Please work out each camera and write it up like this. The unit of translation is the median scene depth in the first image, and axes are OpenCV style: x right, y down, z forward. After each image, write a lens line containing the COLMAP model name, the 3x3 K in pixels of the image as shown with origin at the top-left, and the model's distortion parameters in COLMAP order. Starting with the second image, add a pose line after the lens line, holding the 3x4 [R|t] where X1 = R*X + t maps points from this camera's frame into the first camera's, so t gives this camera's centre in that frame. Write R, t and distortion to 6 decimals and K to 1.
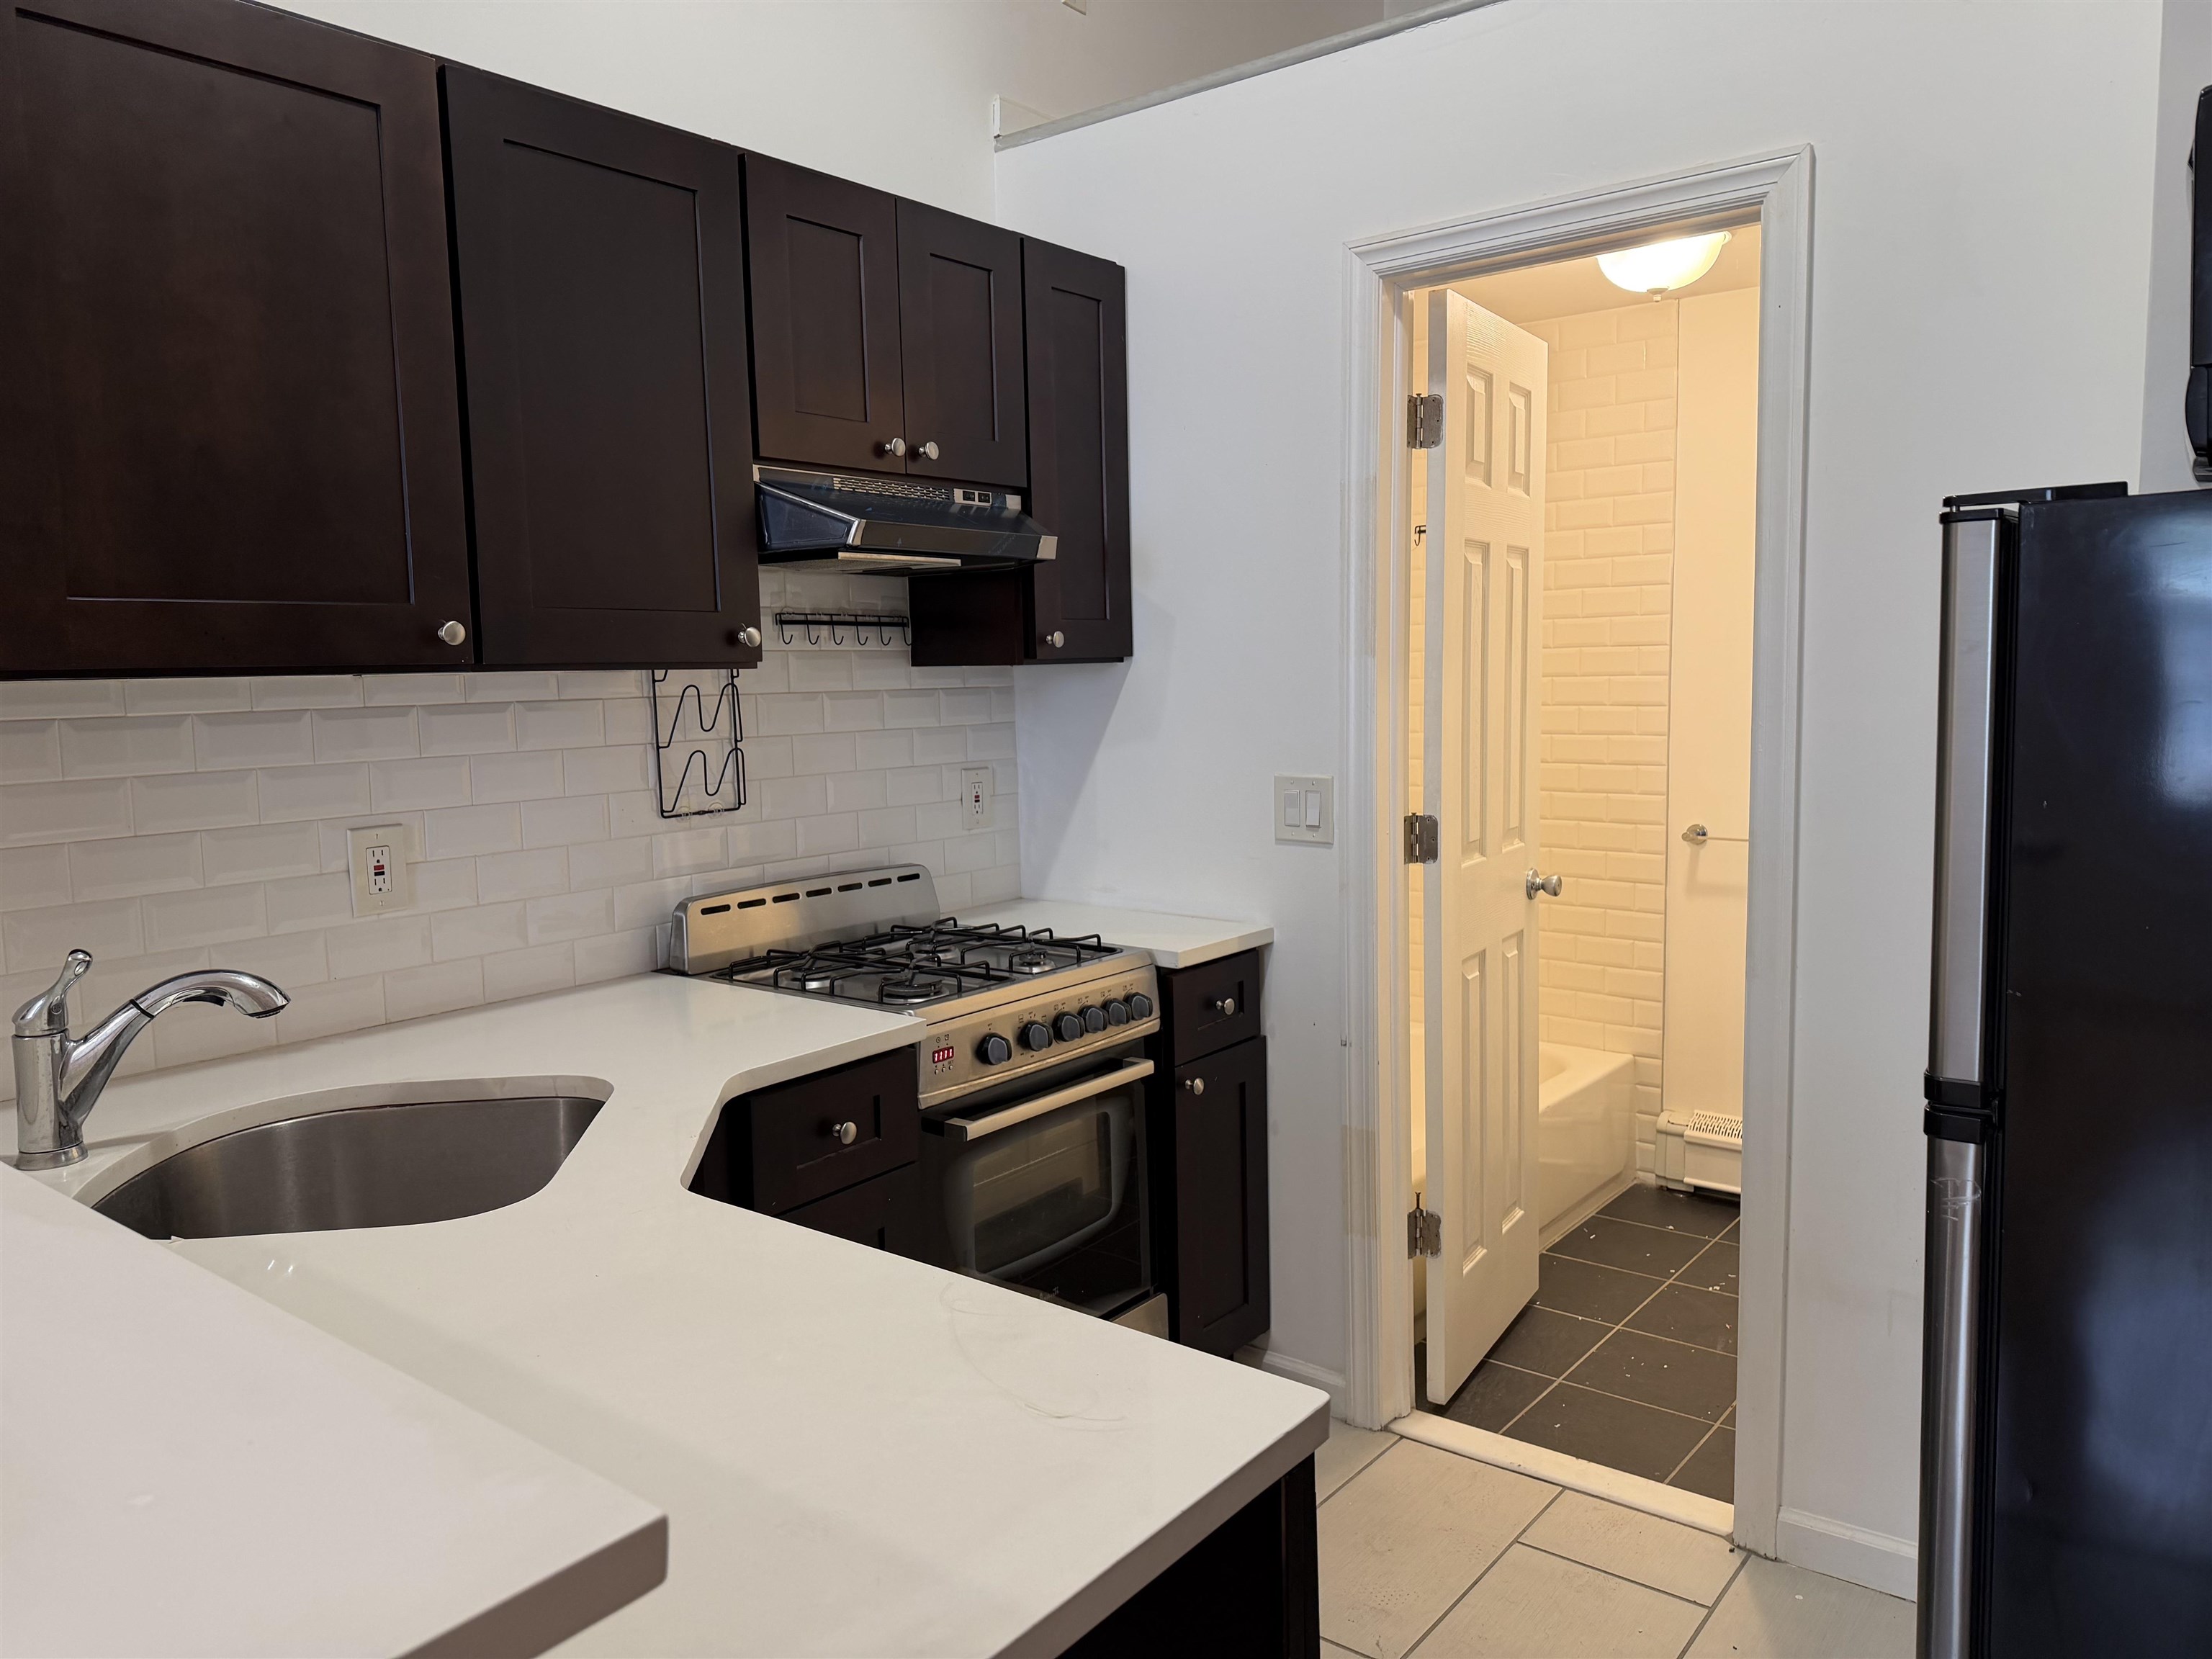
lens RADIAL K [[1560.6, 0, 1106.0], [0, 1560.6, 829.5], [0, 0, 1]] dist [0.099272, -0.168507]
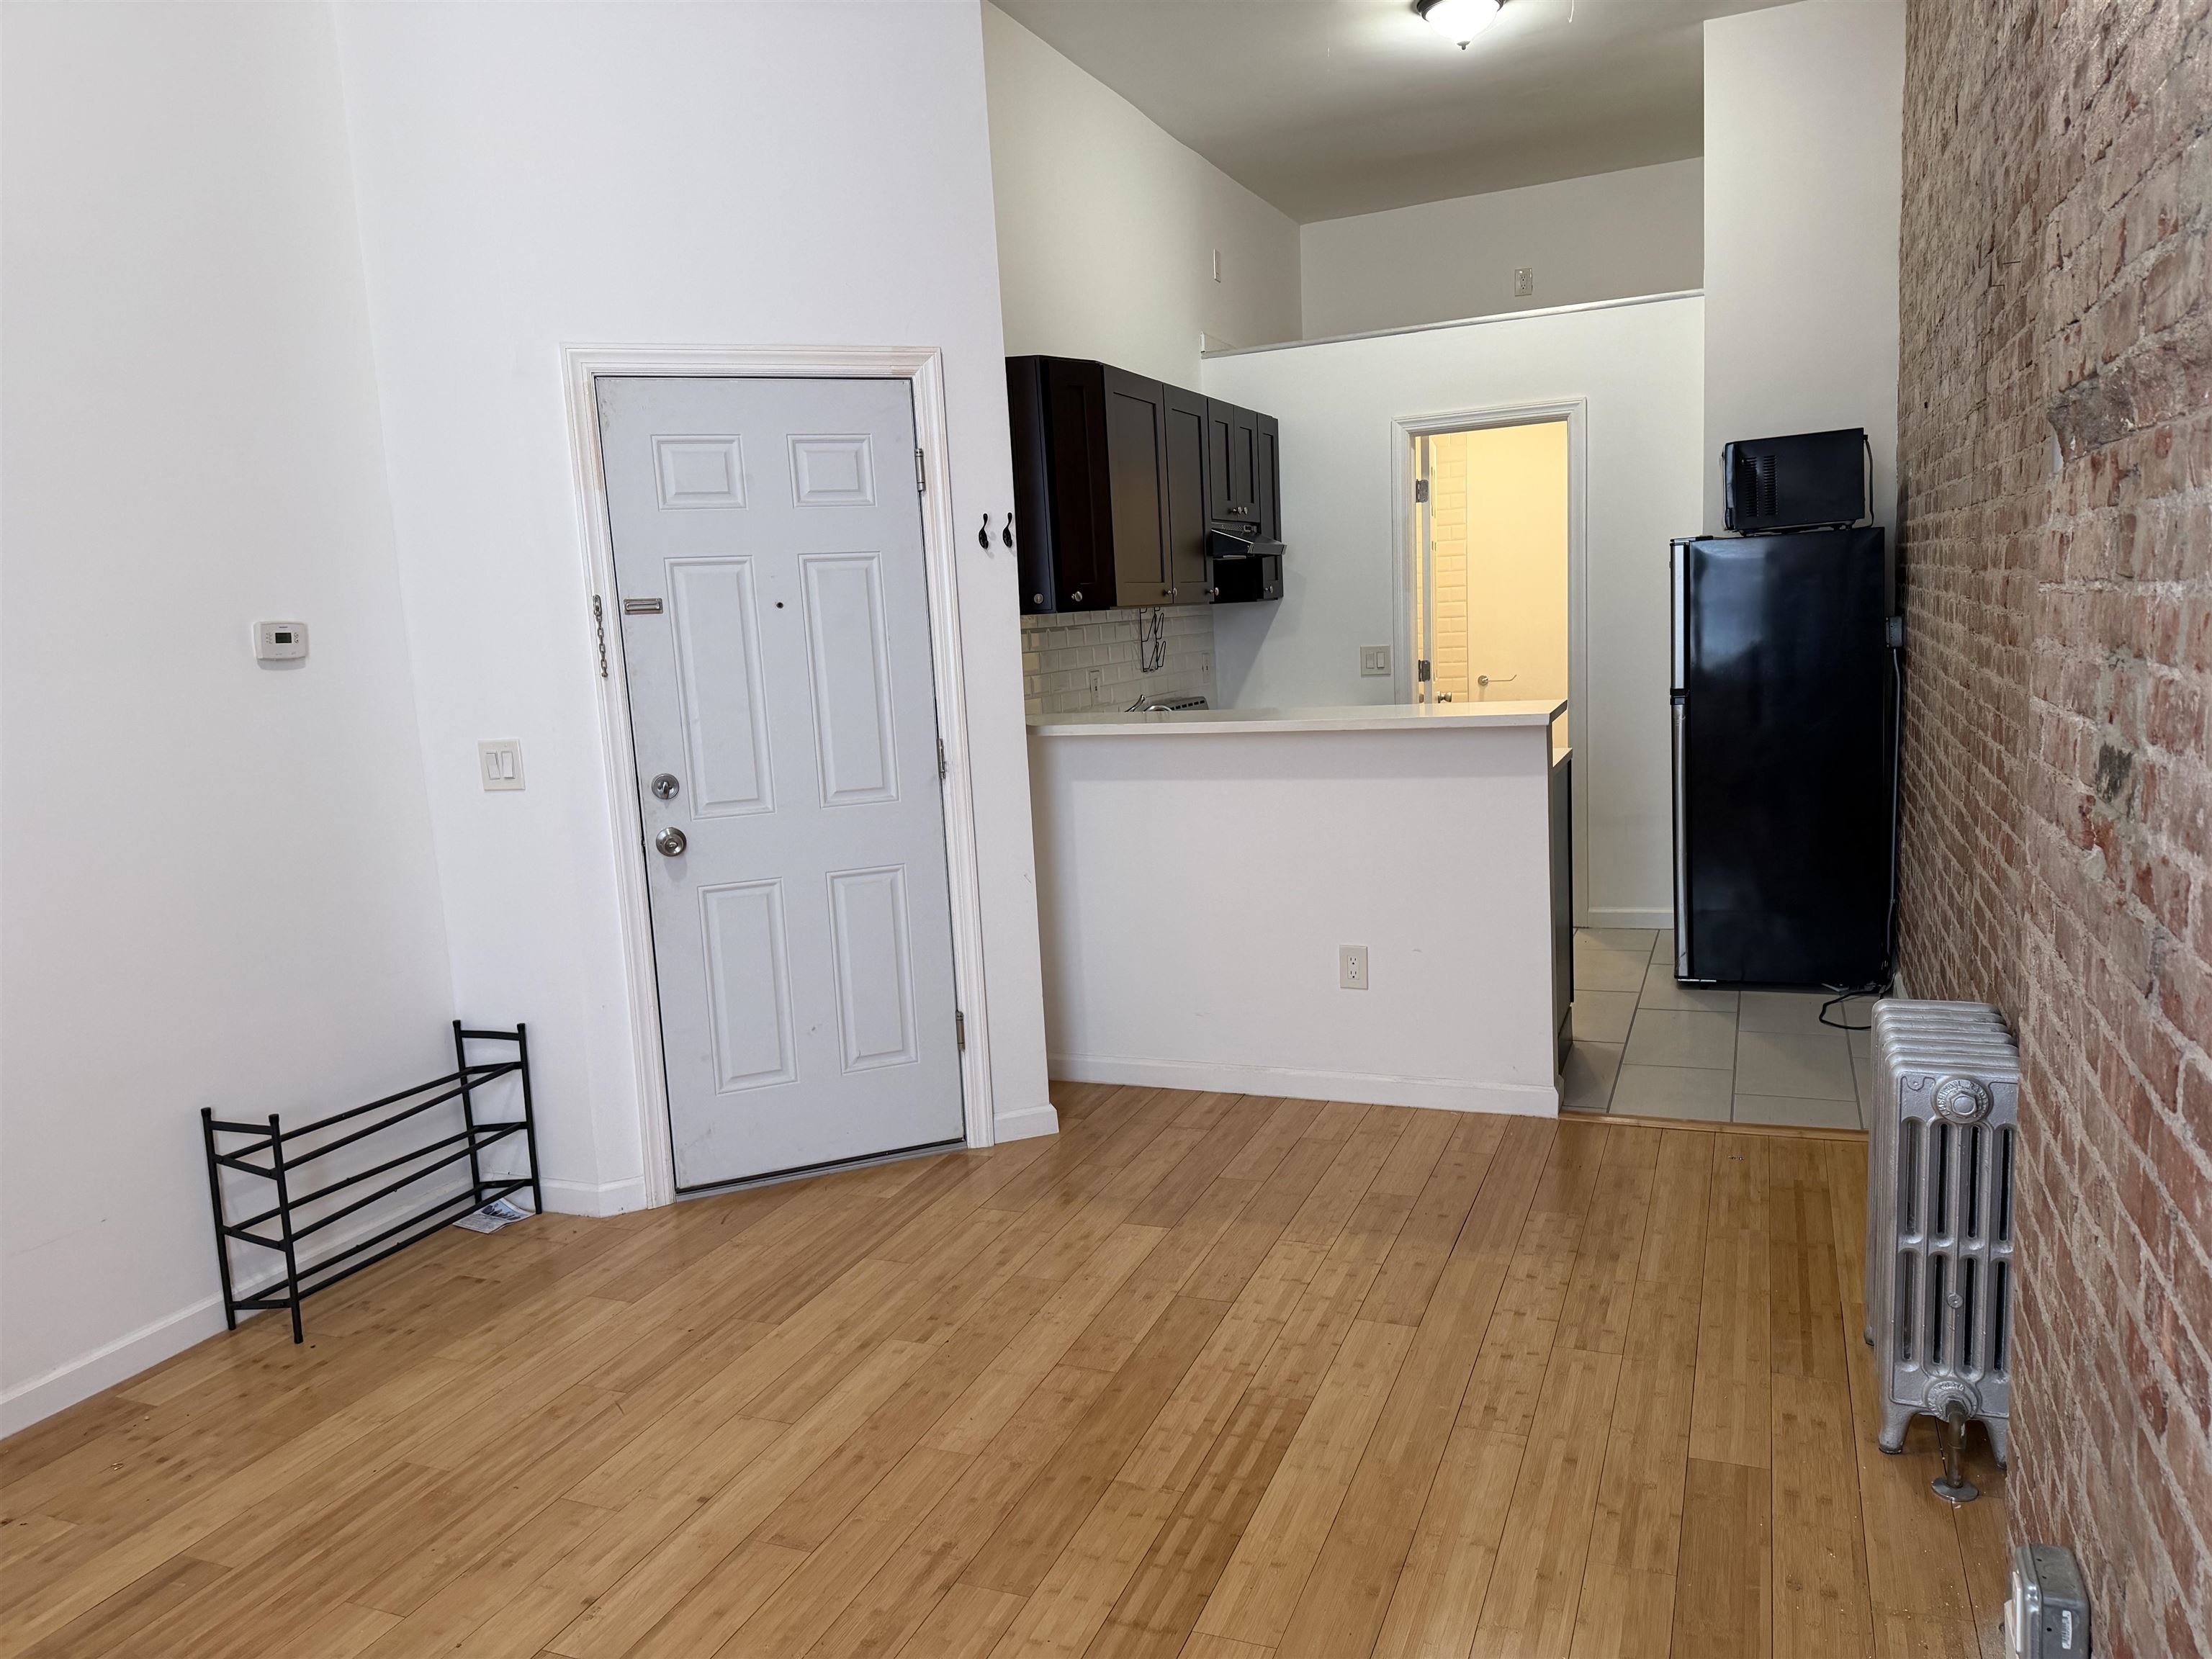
lens RADIAL K [[1552.2, 0, 1115.1], [0, 1552.2, 851.7], [0, 0, 1]] dist [0.105692, -0.164283]
pose [[0.960520, -0.074671, 0.268003, -0.915287], [0.064222, 0.996802, 0.047558, 0.139722], [-0.270697, -0.028469, 0.962243, -1.161077]]
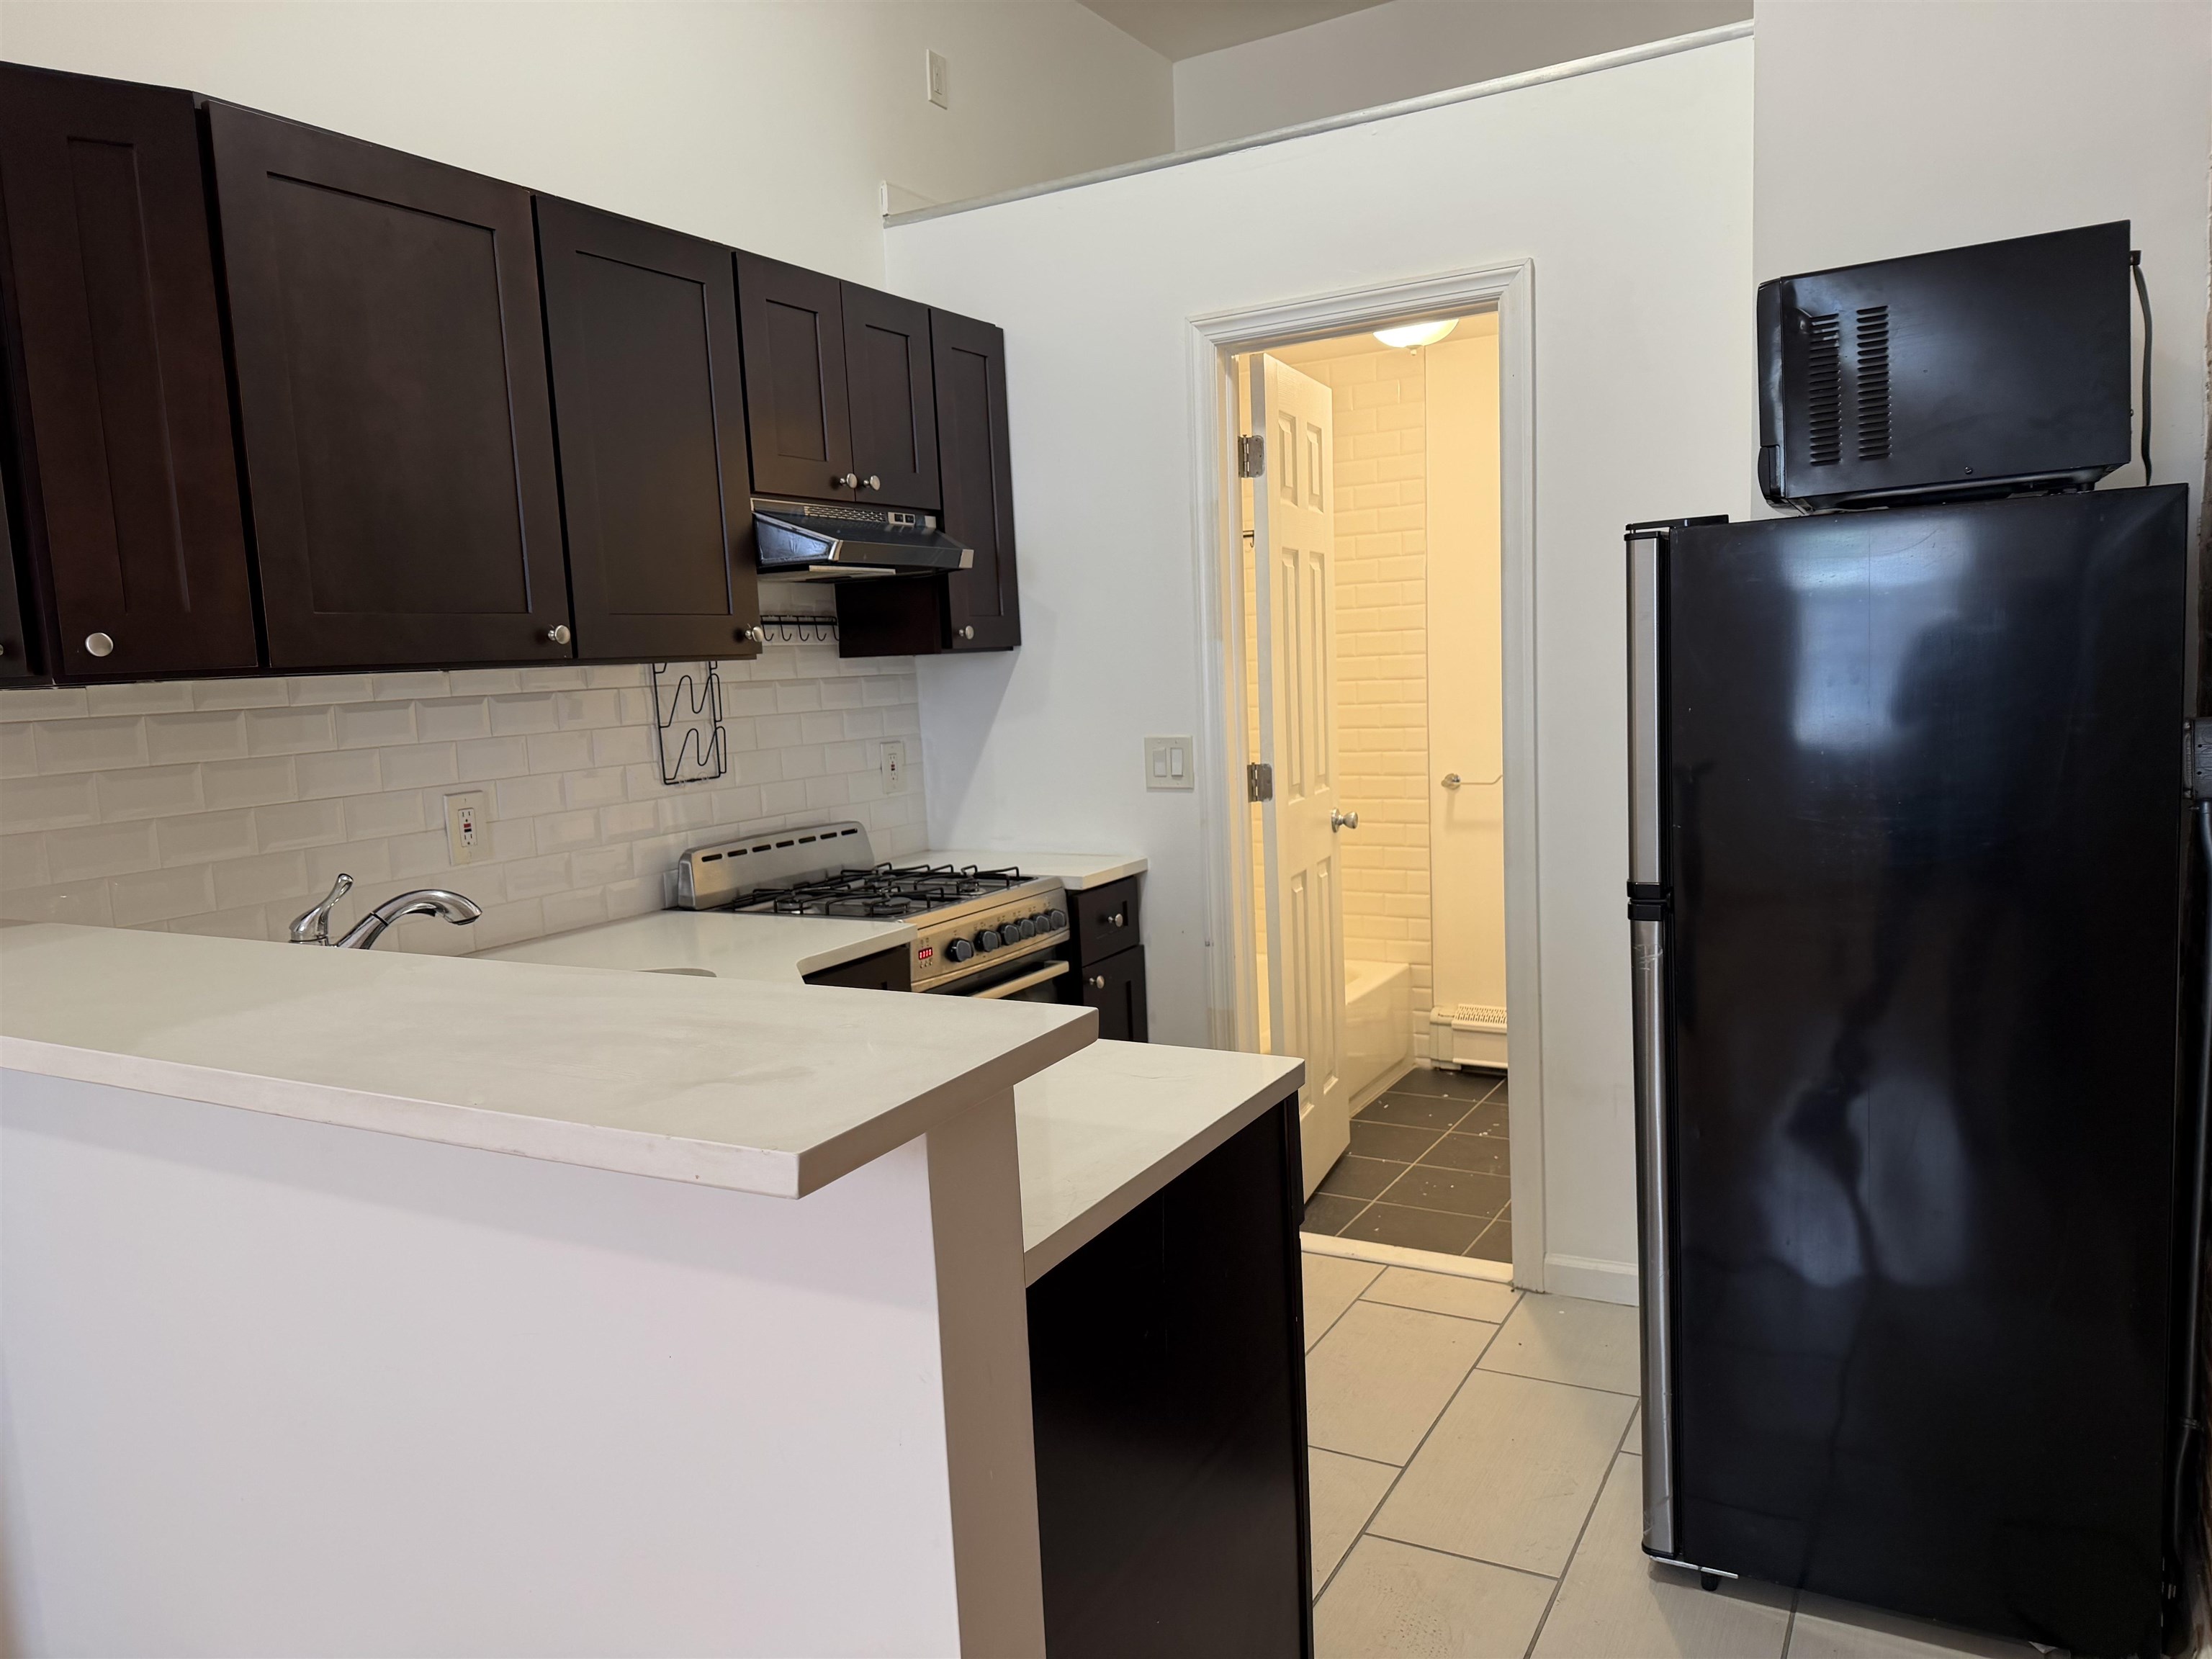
lens RADIAL K [[1552.2, 0, 1115.1], [0, 1552.2, 851.7], [0, 0, 1]] dist [0.105692, -0.164283]
pose [[0.985912, -0.045529, 0.160952, -0.128132], [0.043197, 0.998905, 0.017960, 0.036173], [-0.161593, -0.010754, 0.986799, -0.248653]]
